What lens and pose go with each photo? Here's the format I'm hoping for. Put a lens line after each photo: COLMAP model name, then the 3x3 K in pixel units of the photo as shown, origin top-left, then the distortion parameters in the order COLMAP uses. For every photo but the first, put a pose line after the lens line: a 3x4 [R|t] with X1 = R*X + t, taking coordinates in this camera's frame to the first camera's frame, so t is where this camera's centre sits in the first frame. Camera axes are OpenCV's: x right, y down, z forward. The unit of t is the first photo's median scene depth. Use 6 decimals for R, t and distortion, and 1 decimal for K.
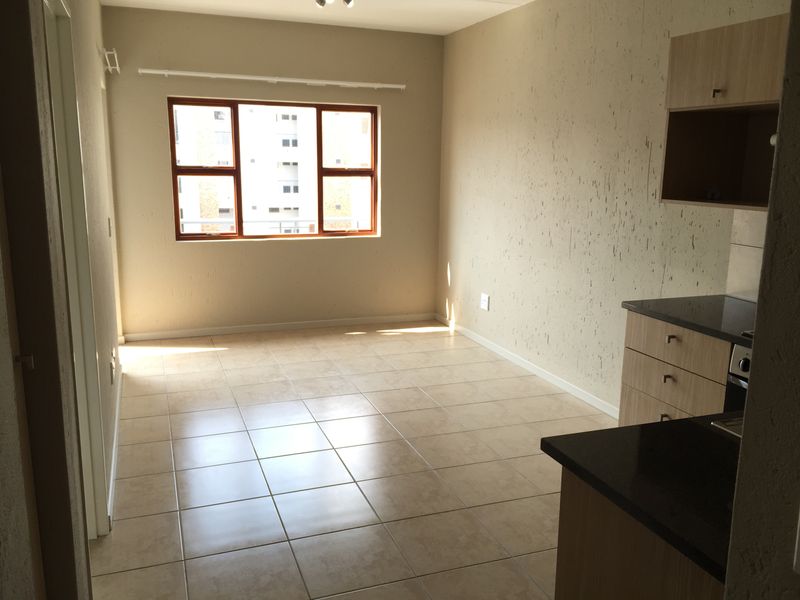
lens RADIAL K [[680.7, 0, 400.0], [0, 680.7, 300.0], [0, 0, 1]] dist [0.085969, -0.116437]
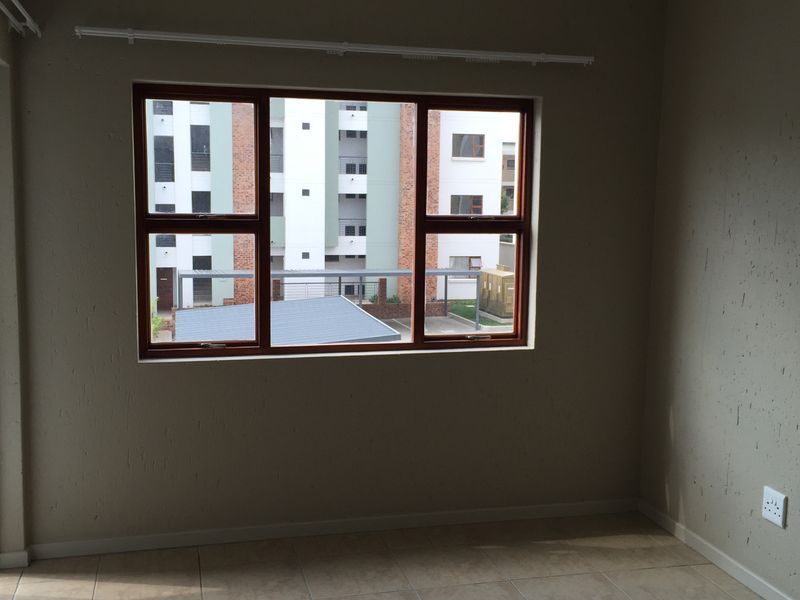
lens RADIAL K [[913.5, 0, 395.0], [0, 913.5, 300.6], [0, 0, 1]] dist [0.048375, -0.008684]
pose [[0.993658, 0.015177, -0.111418, -0.059797], [-0.024253, 0.996455, -0.080559, -0.075952], [0.109800, 0.082751, 0.990503, 0.328370]]
